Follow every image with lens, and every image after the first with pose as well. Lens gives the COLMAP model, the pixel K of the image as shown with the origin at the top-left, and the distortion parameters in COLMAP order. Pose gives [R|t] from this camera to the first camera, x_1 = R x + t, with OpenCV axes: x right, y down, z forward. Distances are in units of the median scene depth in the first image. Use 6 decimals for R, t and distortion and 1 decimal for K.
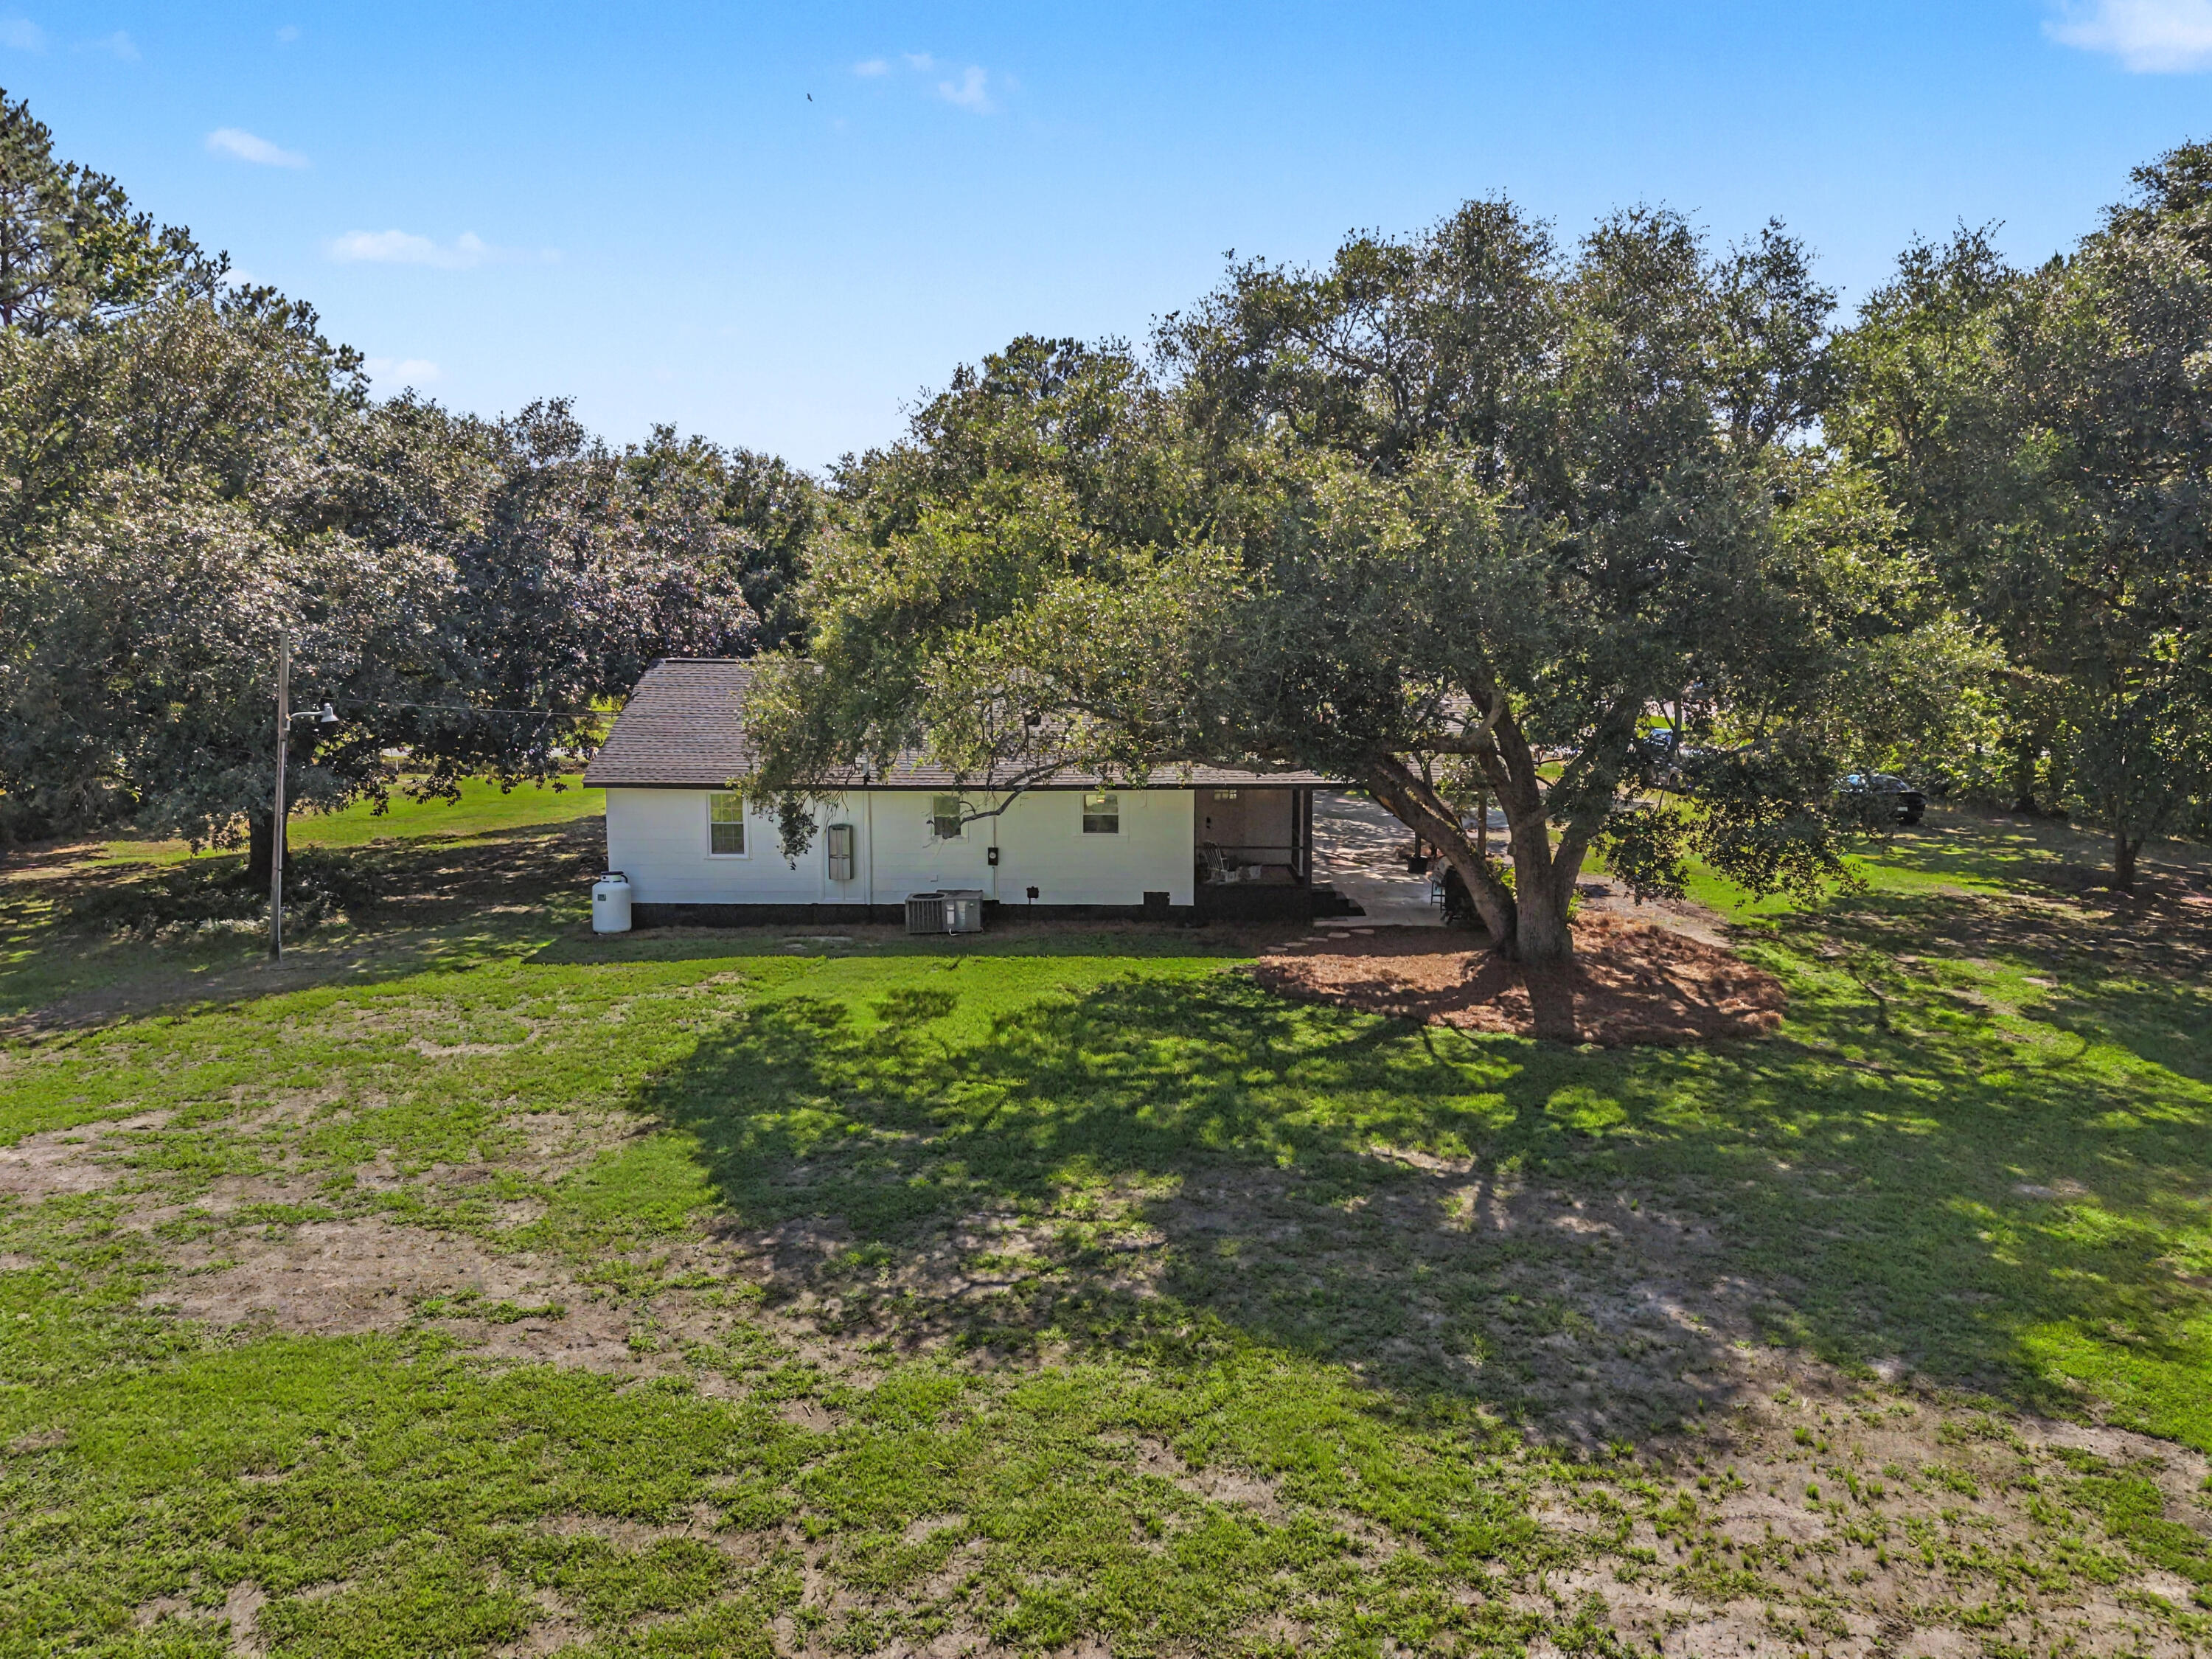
lens RADIAL K [[1531.5, 0, 1088.0], [0, 1531.5, 827.1], [0, 0, 1]] dist [0.093957, -0.165931]
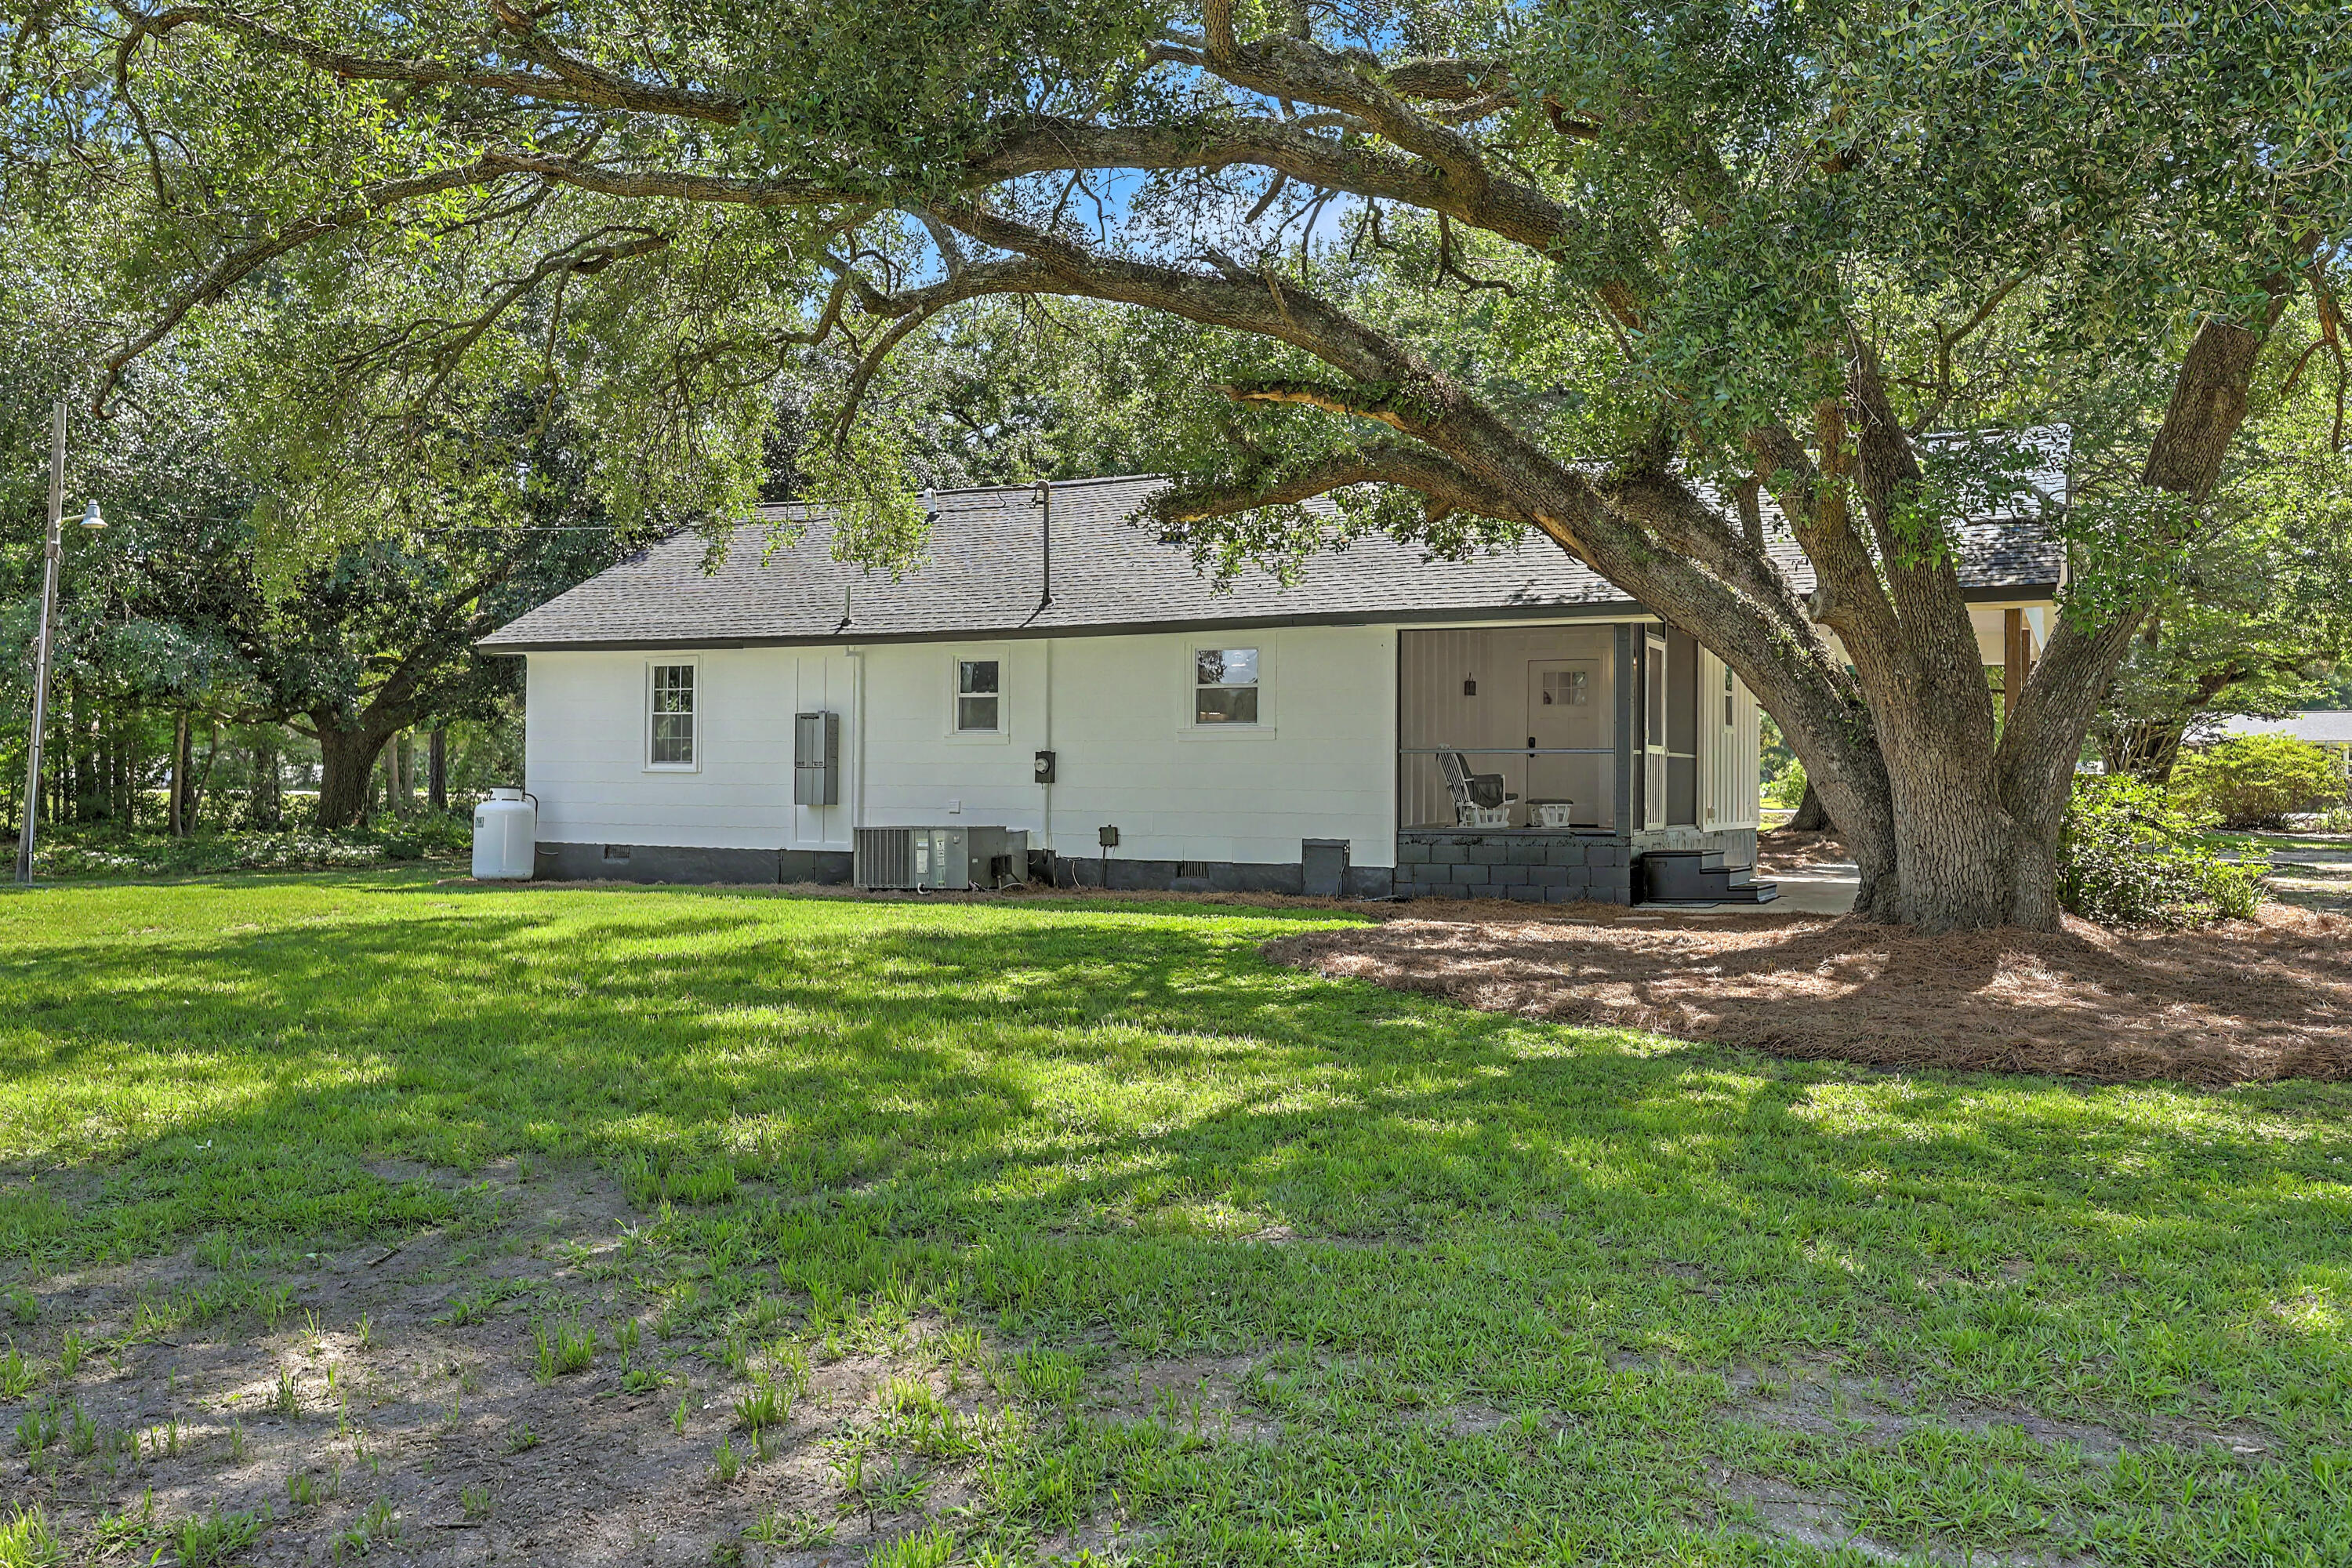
lens RADIAL K [[1659.7, 0, 1176.0], [0, 1659.7, 784.0], [0, 0, 1]] dist [-0.025501, 0.000540]
pose [[0.916492, 0.006506, -0.400000, 0.222364], [-0.056872, 0.991832, -0.114174, 0.091380], [0.395990, 0.127388, 0.909376, 0.488849]]
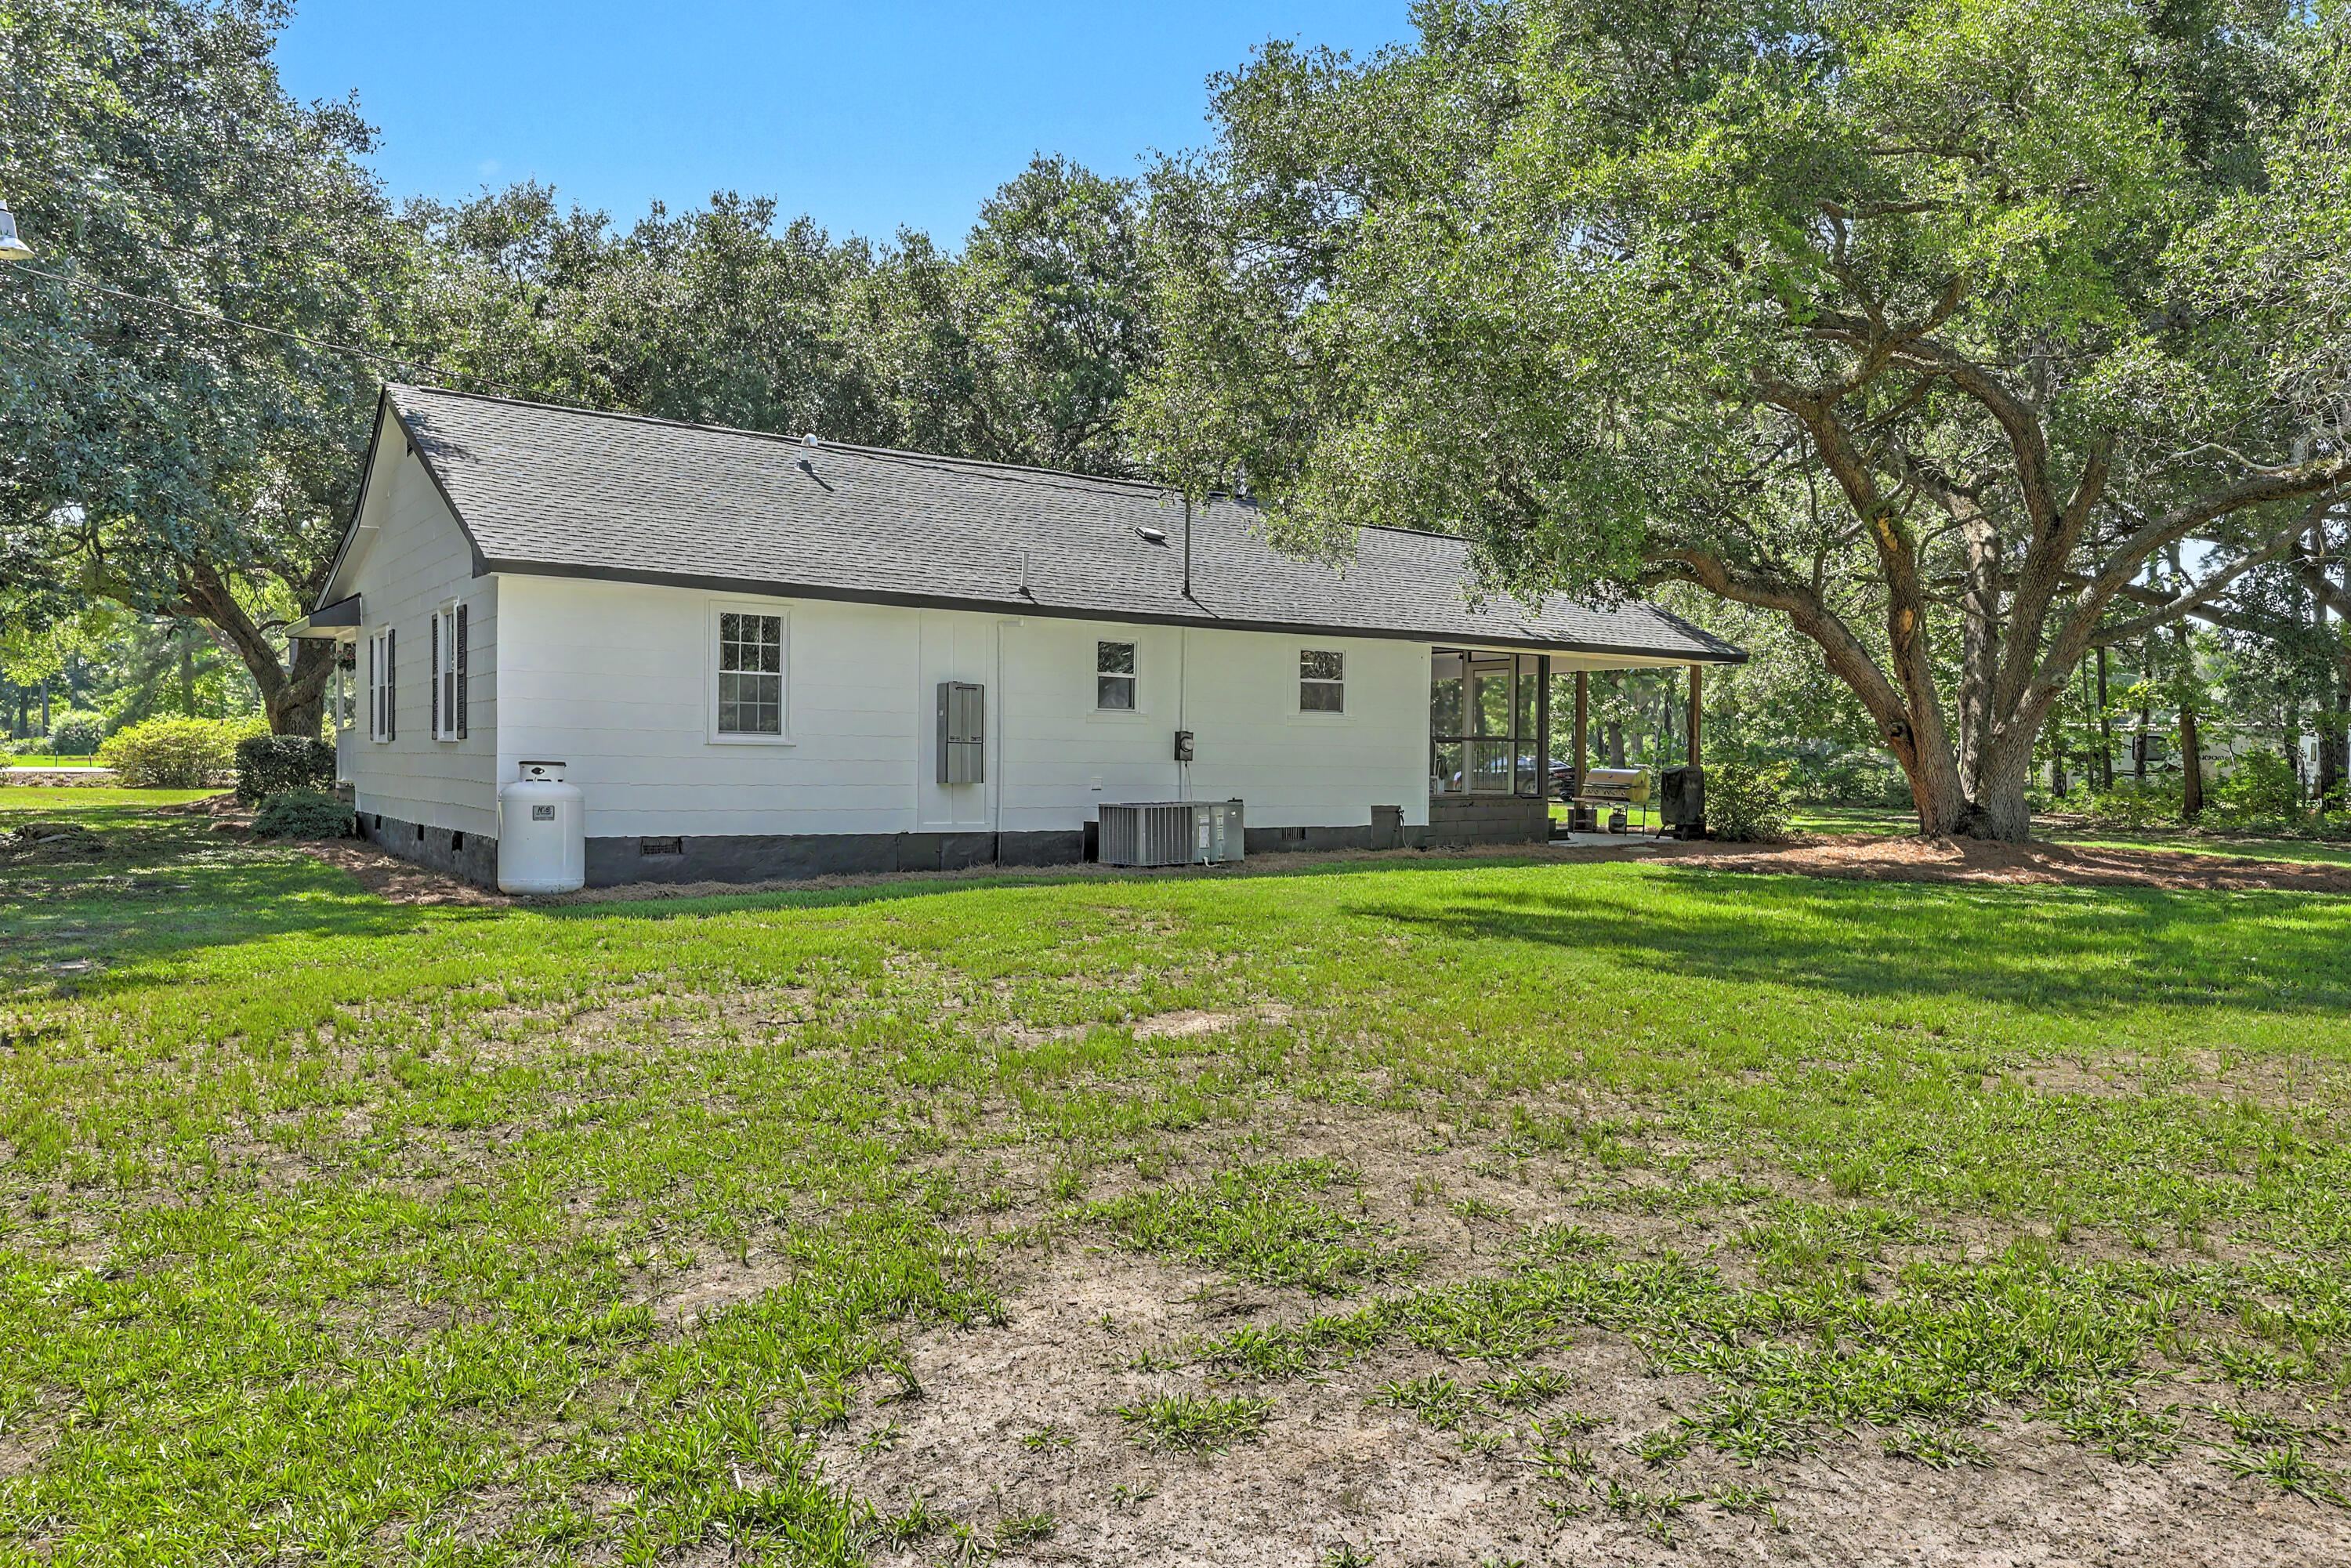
lens RADIAL K [[1658.9, 0, 1175.5], [0, 1658.9, 784.0], [0, 0, 1]] dist [-0.025501, 0.000540]
pose [[0.794790, 0.001251, 0.606884, -0.462287], [0.060748, 0.994811, -0.081608, 0.087036], [-0.603837, 0.101728, 0.790590, 0.505378]]
